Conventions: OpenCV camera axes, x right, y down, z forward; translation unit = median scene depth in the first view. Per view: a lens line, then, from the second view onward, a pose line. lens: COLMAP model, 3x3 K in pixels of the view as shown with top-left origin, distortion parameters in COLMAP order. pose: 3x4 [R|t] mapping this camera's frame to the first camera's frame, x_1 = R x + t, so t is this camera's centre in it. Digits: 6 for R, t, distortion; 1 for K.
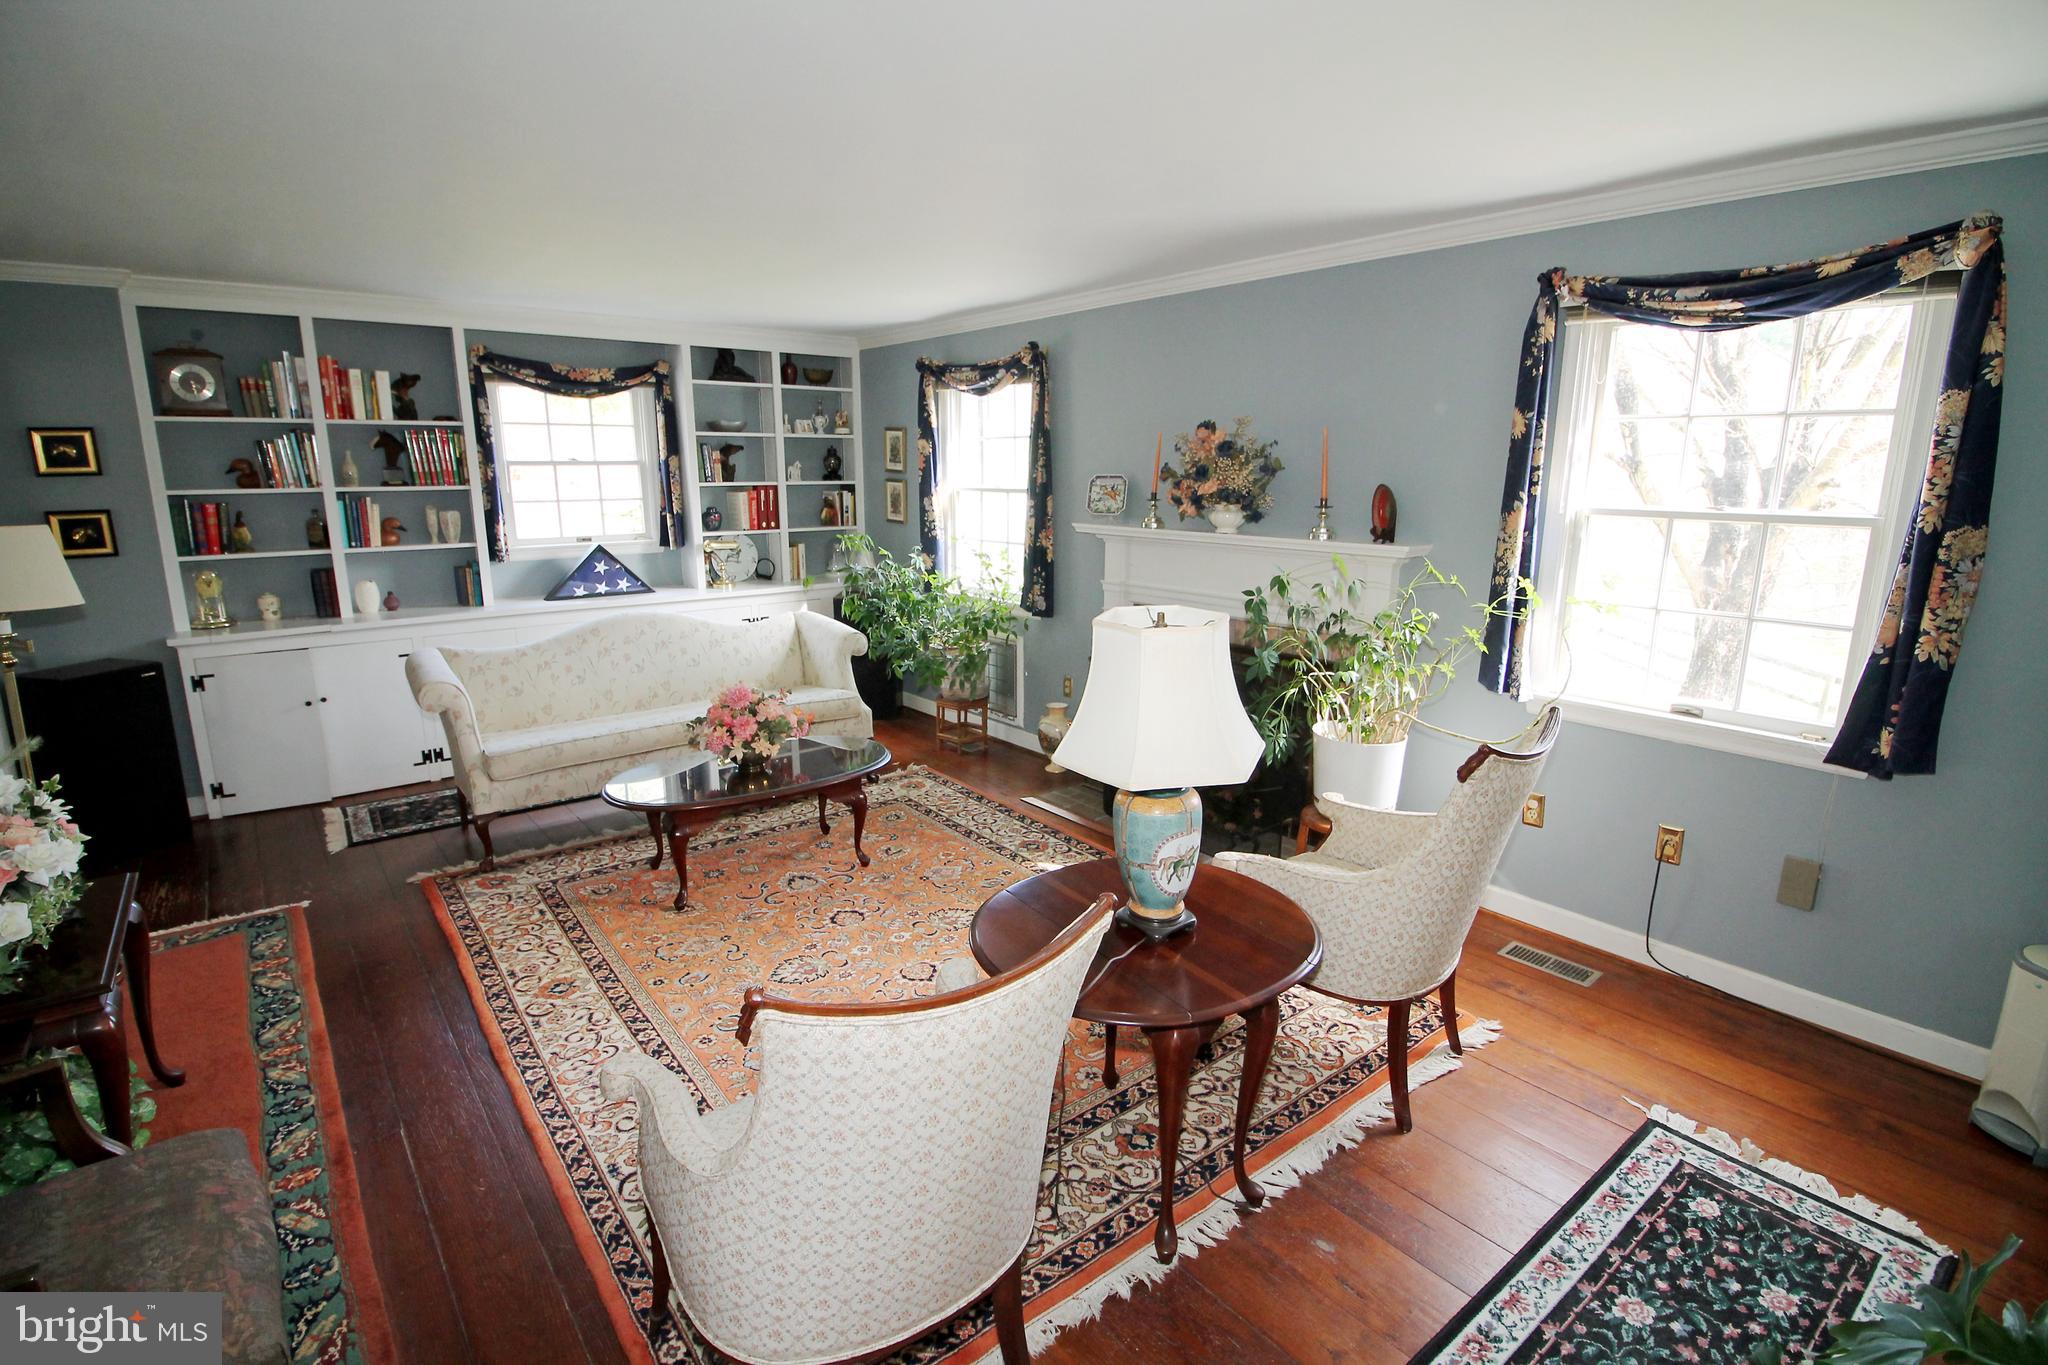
lens RADIAL K [[829.6, 0, 1024.0], [0, 829.6, 682.5], [0, 0, 1]] dist [-0.045415, -0.006293]
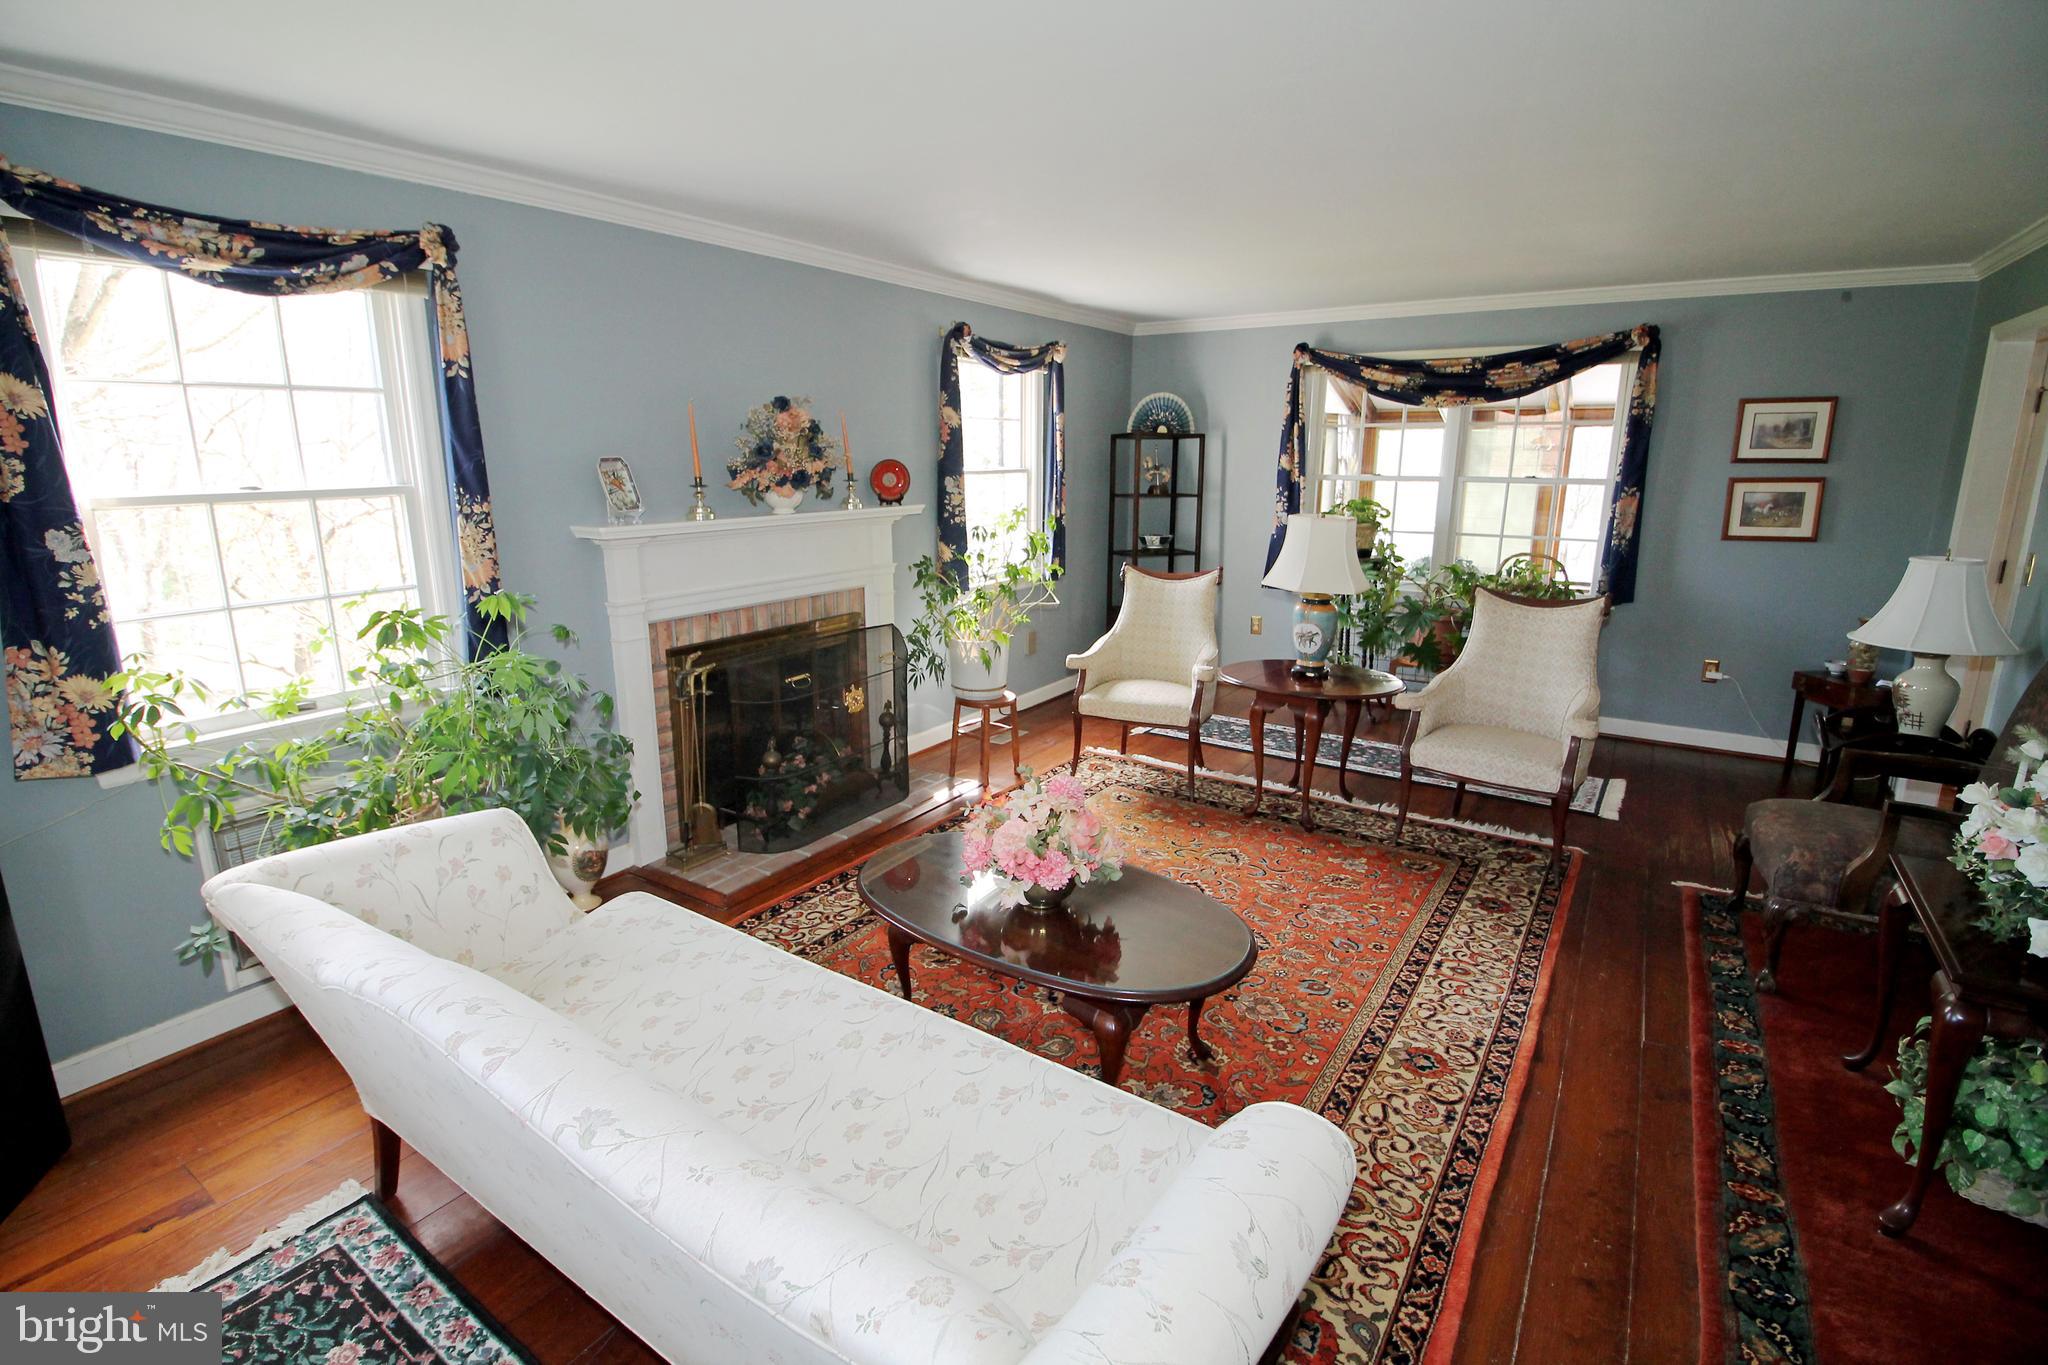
lens RADIAL K [[948.3, 0, 1019.9], [0, 948.3, 672.6], [0, 0, 1]] dist [0.000041, -0.011878]
pose [[-0.217056, -0.200965, 0.955249, -1.299861], [0.263631, 0.930147, 0.255588, -0.324445], [-0.939886, 0.307310, -0.148913, 1.391984]]
